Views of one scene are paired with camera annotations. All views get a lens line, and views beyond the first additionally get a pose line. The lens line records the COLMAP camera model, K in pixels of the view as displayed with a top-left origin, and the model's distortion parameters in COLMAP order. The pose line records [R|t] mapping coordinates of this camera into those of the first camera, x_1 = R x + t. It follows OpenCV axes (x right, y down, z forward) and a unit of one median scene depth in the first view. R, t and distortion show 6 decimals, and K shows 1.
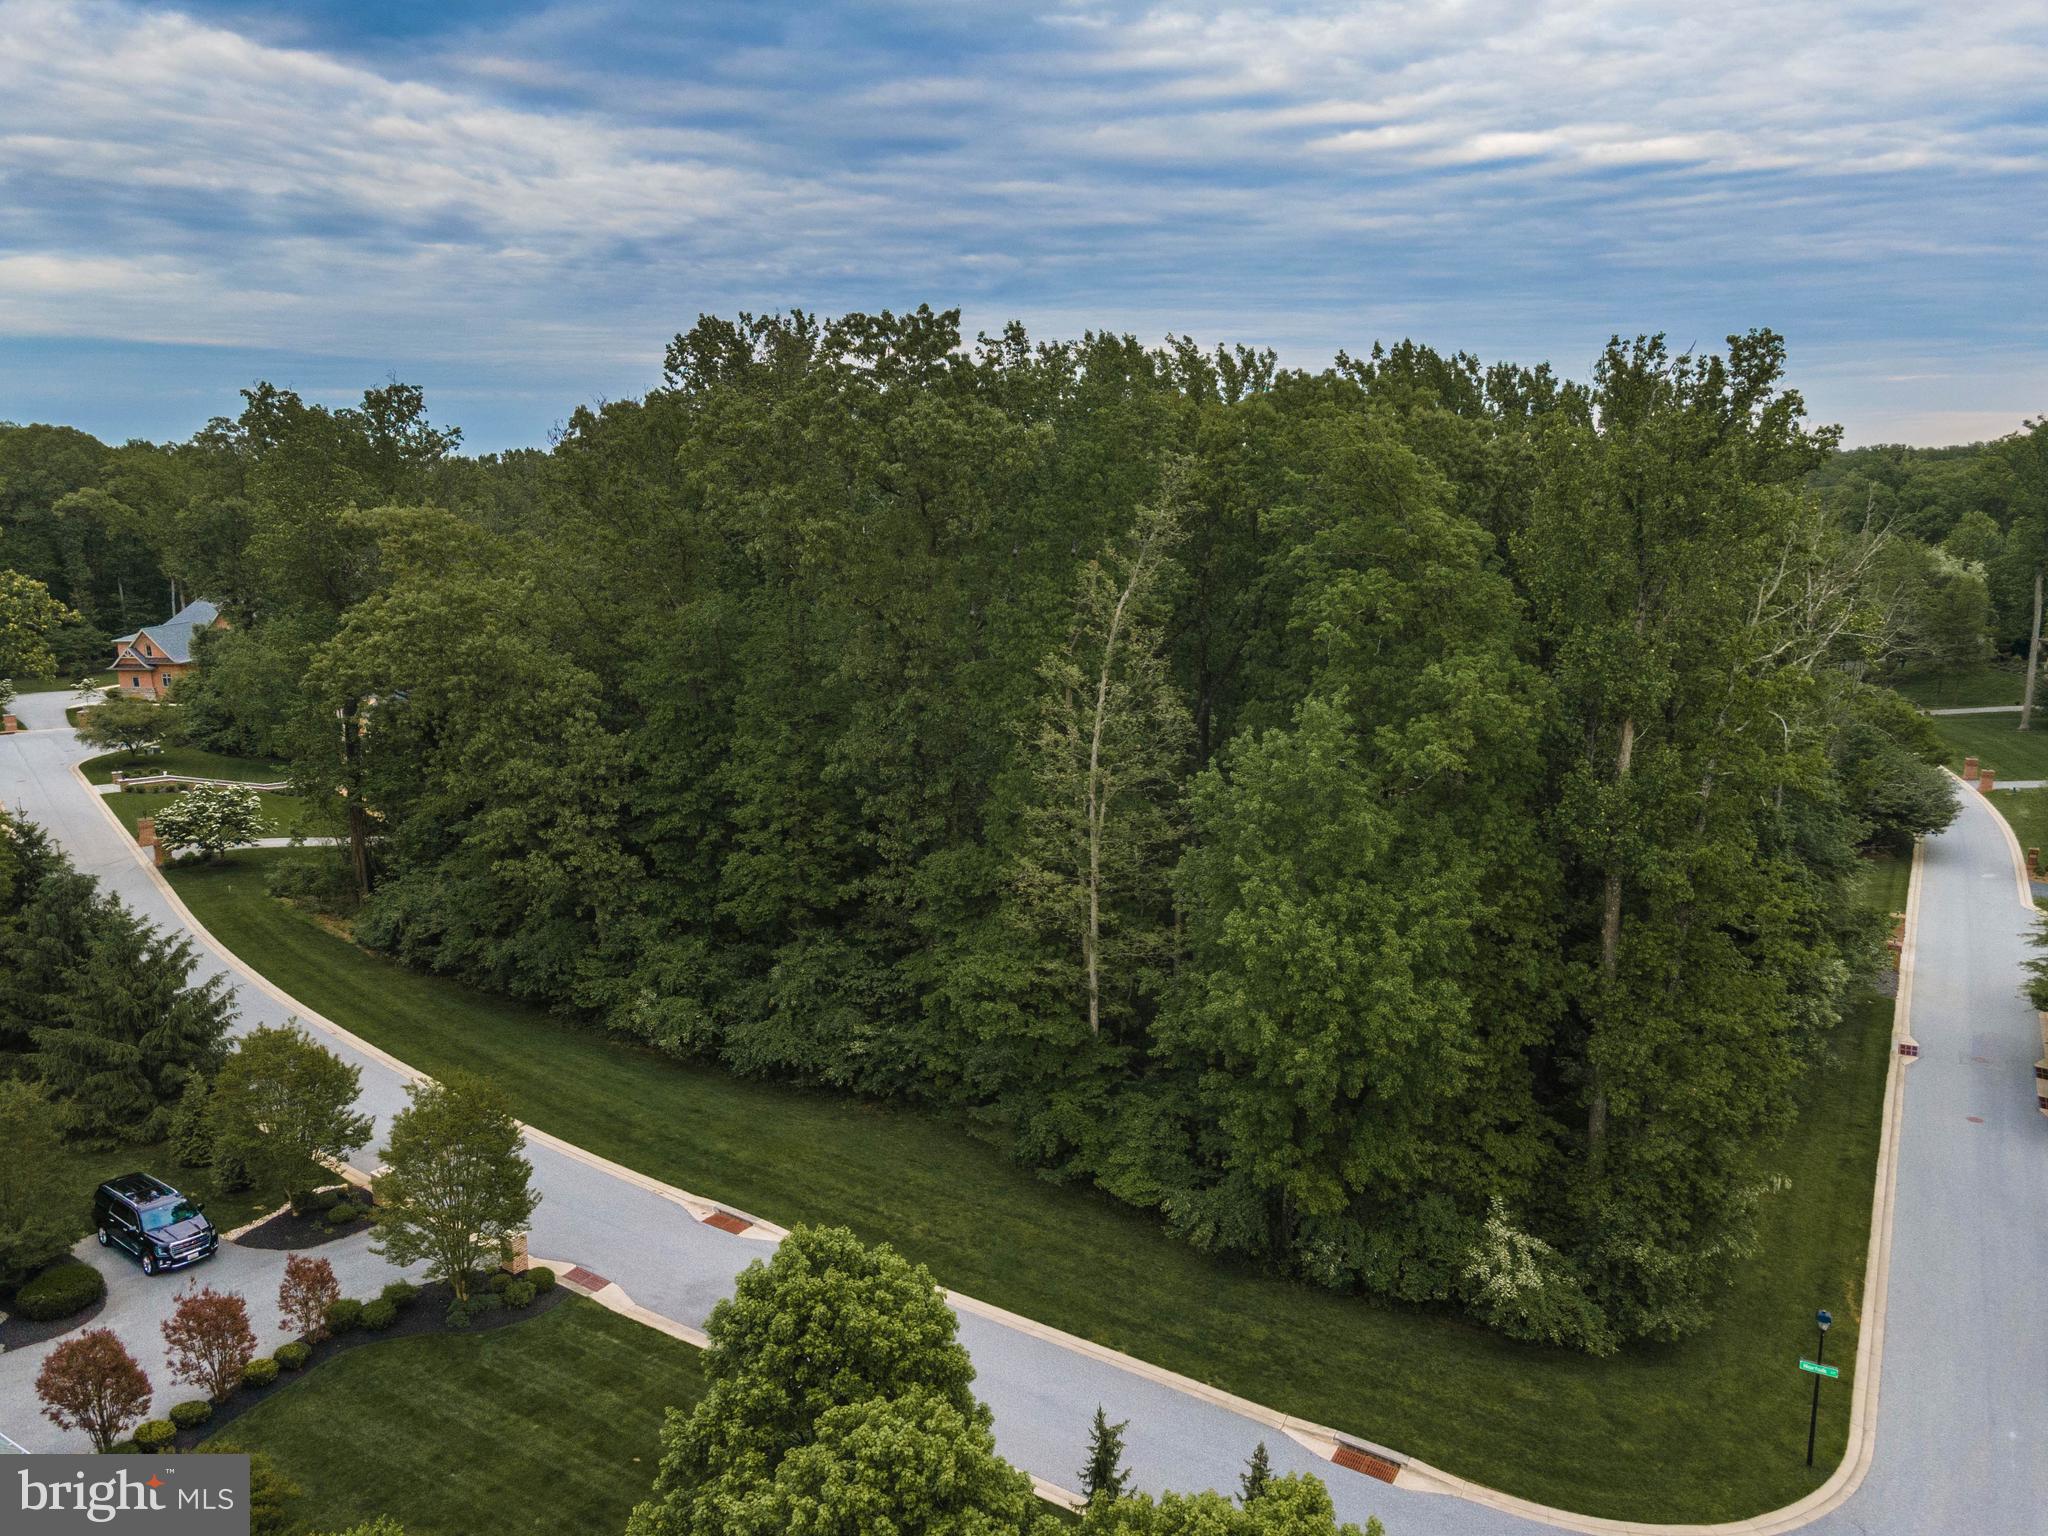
lens RADIAL K [[1489.9, 0, 1019.5], [0, 1489.9, 799.5], [0, 0, 1]] dist [0.032478, 0.056082]
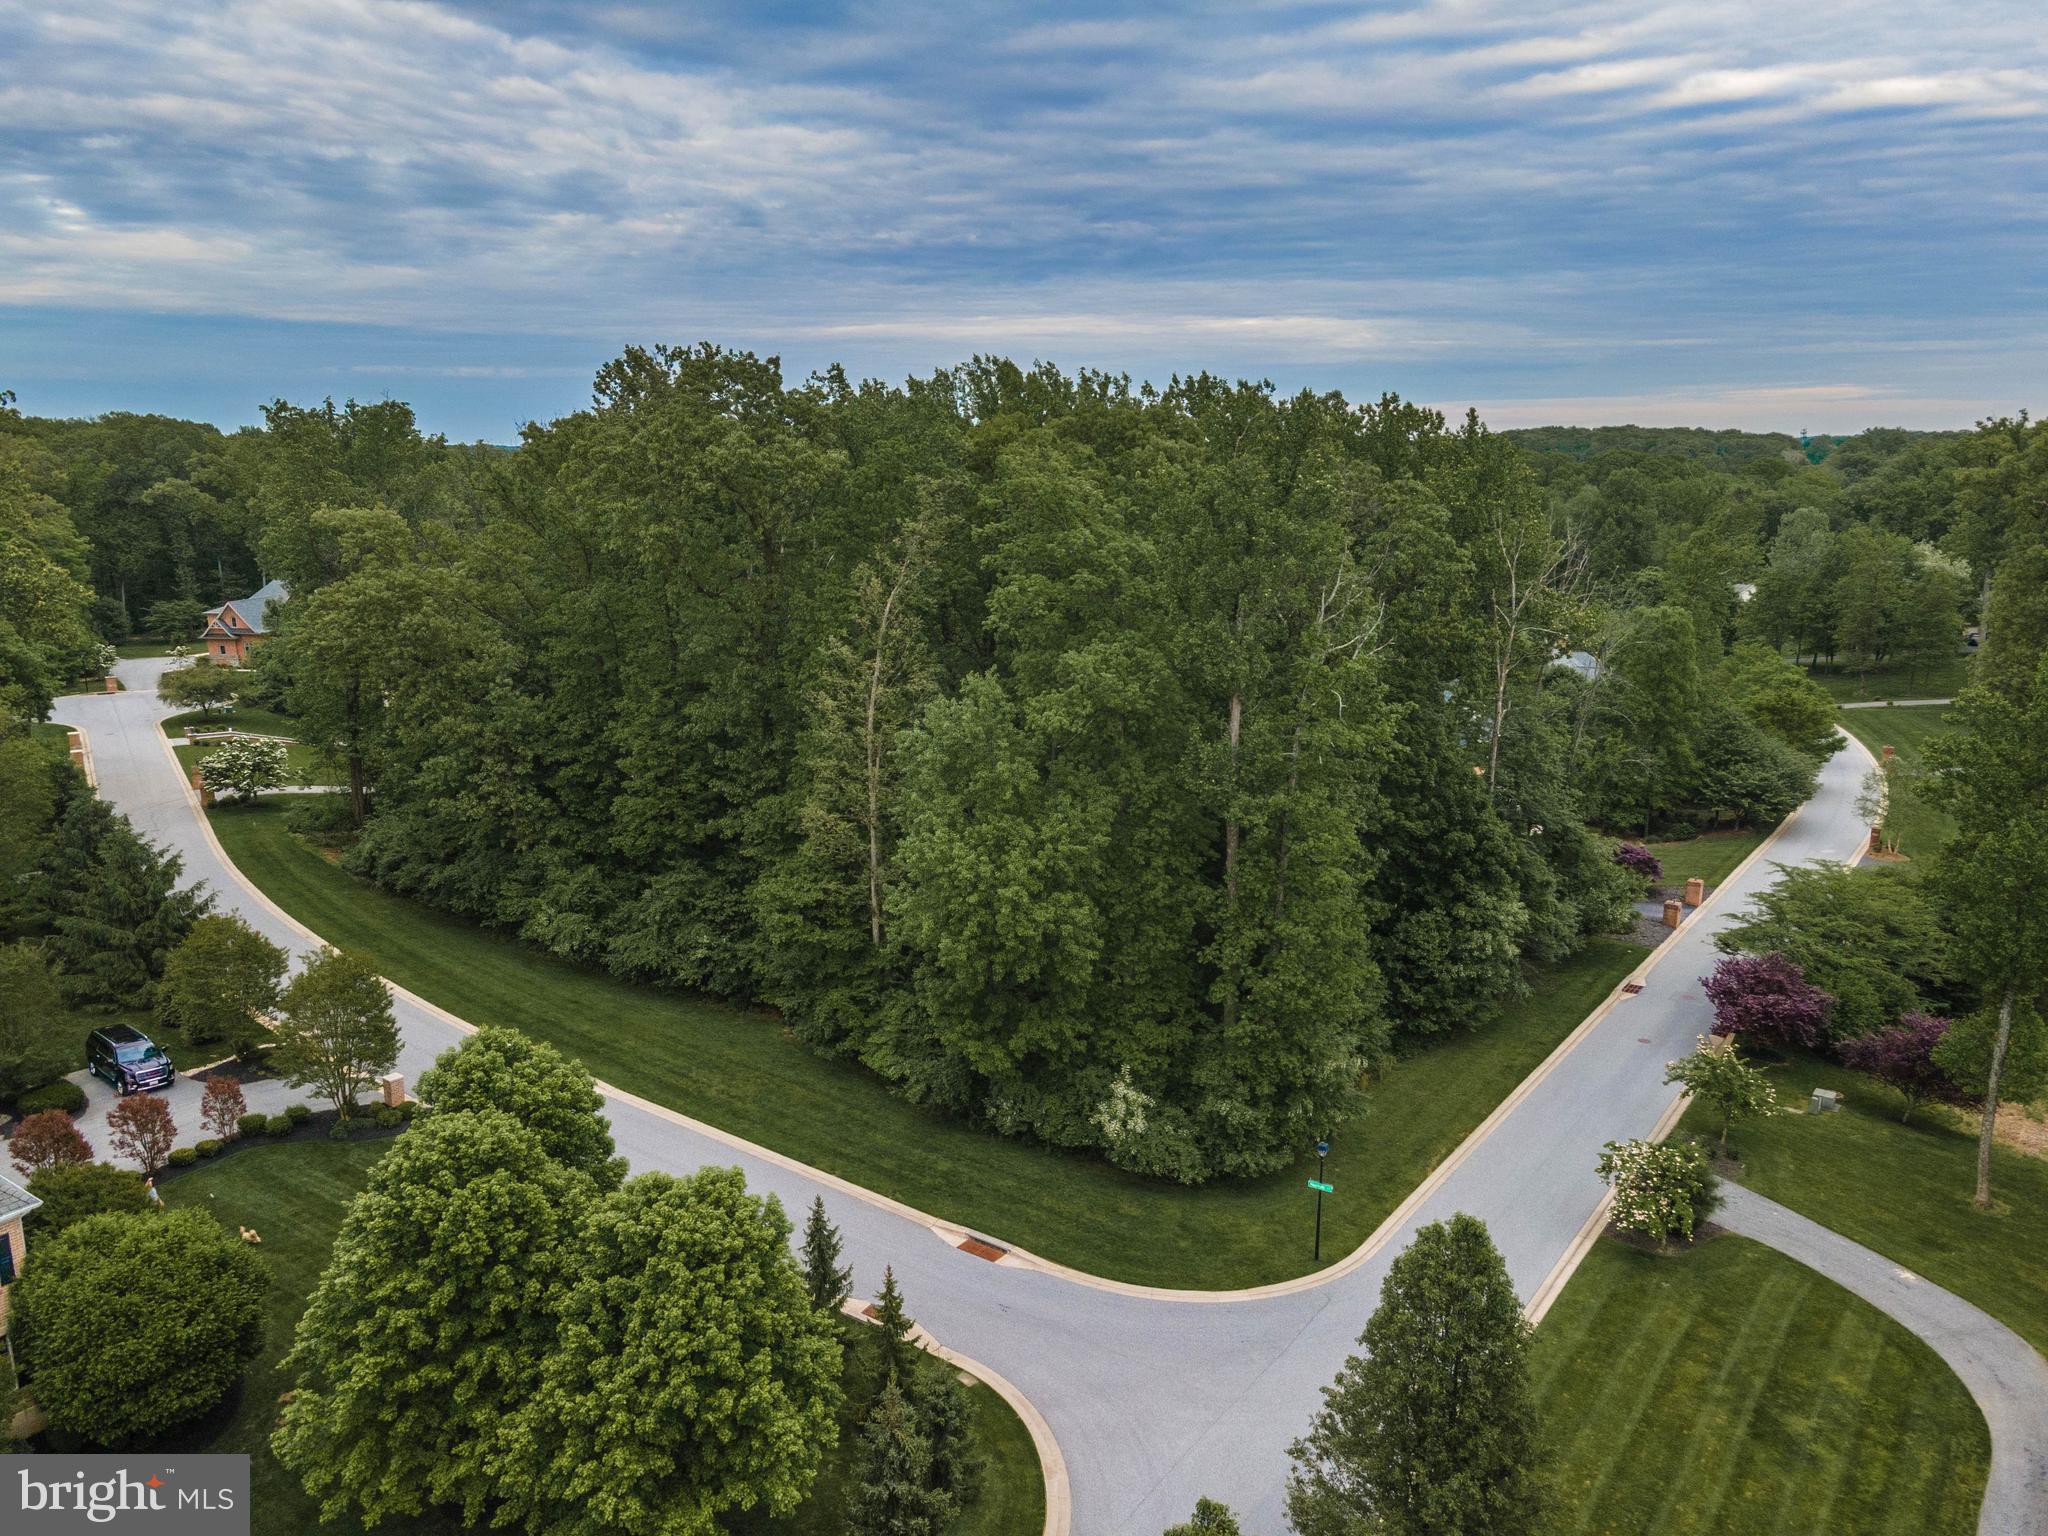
lens RADIAL K [[1489.9, 0, 1019.5], [0, 1489.9, 799.5], [0, 0, 1]] dist [0.032478, 0.056082]
pose [[0.997492, 0.020607, -0.067707, 0.225058], [-0.019697, 0.999707, 0.014073, 0.015467], [0.067978, -0.012704, 0.997606, -0.202783]]
